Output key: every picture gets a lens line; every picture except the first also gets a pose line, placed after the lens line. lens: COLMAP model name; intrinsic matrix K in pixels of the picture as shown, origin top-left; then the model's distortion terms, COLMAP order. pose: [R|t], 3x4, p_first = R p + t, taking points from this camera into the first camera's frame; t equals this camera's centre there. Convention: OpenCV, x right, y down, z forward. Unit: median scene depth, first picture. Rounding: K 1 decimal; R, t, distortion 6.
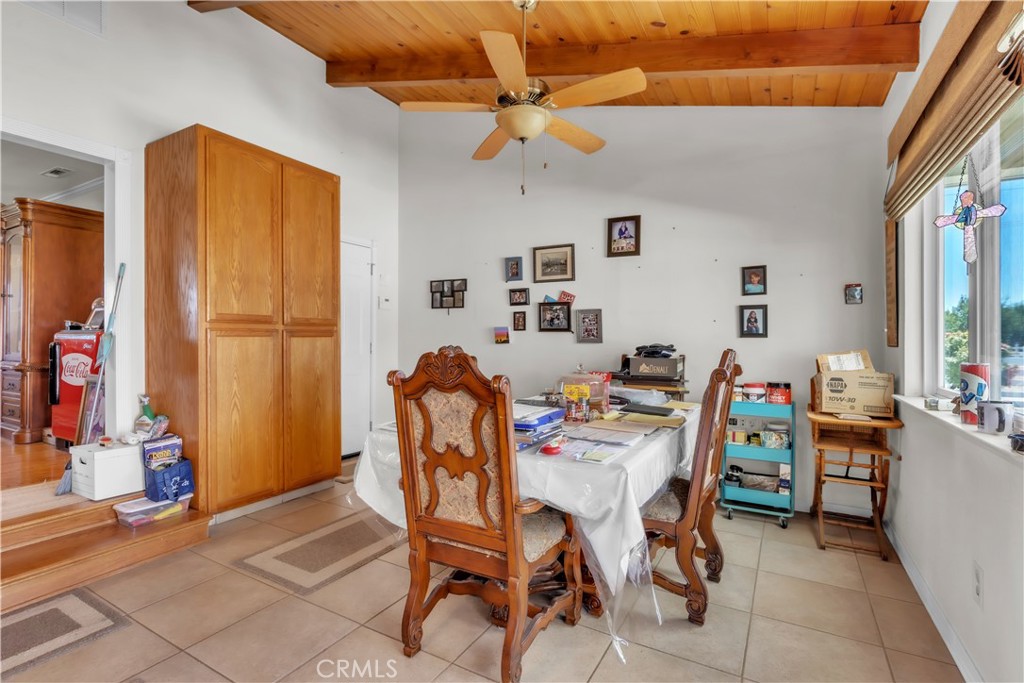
lens RADIAL K [[486.7, 0, 508.1], [0, 486.7, 337.2], [0, 0, 1]] dist [-0.001652, -0.000733]
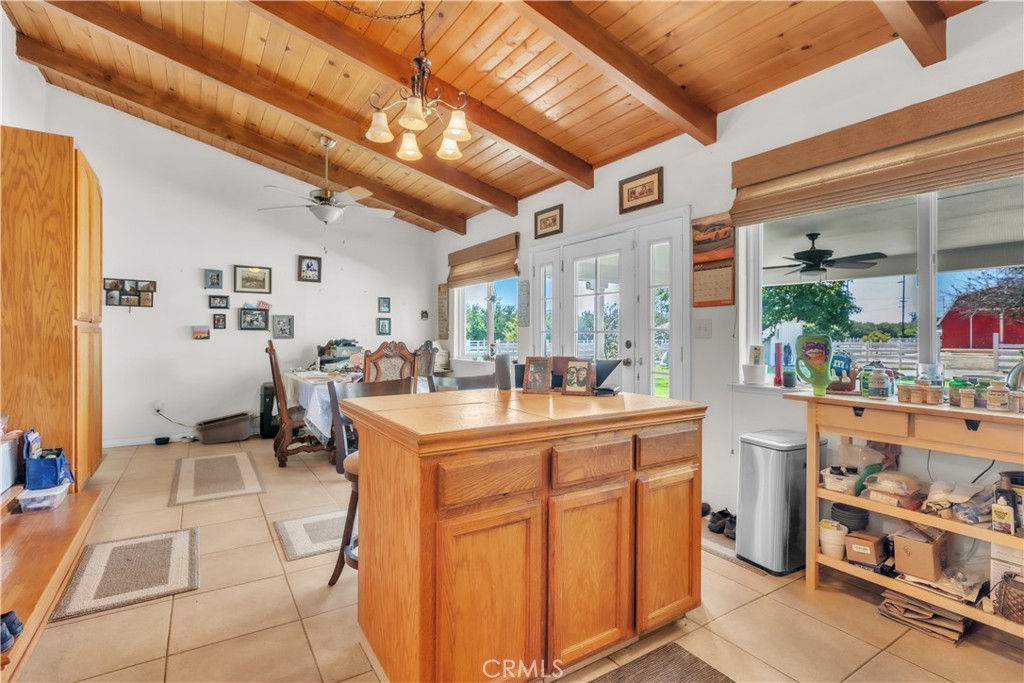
lens RADIAL K [[486.7, 0, 508.1], [0, 486.7, 337.2], [0, 0, 1]] dist [-0.001652, -0.000733]
pose [[0.461807, -0.002683, 0.886977, -0.771797], [-0.005831, 0.999965, 0.006061, -0.004547], [-0.886962, -0.007970, 0.461775, -0.246155]]
